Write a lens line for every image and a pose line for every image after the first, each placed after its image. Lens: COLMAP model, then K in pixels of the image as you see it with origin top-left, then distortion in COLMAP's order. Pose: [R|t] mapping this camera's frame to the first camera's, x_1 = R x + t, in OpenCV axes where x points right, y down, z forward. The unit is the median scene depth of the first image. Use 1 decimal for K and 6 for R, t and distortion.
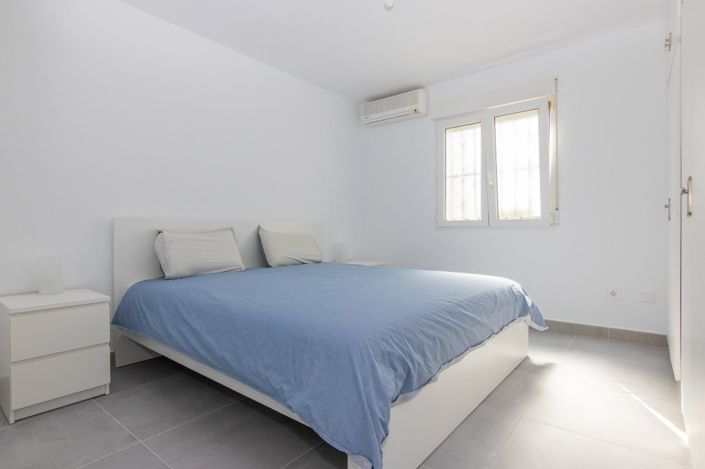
lens RADIAL K [[369.2, 0, 352.5], [0, 369.2, 234.5], [0, 0, 1]] dist [-0.000501, -0.000252]
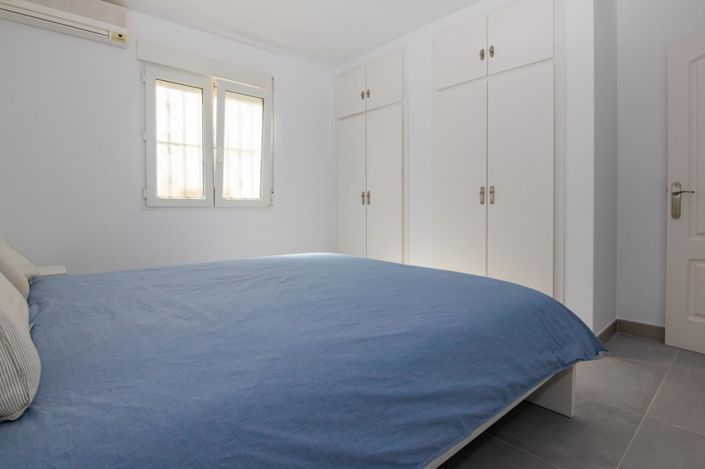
lens RADIAL K [[372.3, 0, 355.0], [0, 372.3, 213.7], [0, 0, 1]] dist [-0.000881, 0.000151]
pose [[0.146745, -0.010027, 0.989123, -0.482272], [0.012379, 0.999889, 0.008300, -0.007334], [-0.989097, 0.011026, 0.146853, 0.507902]]
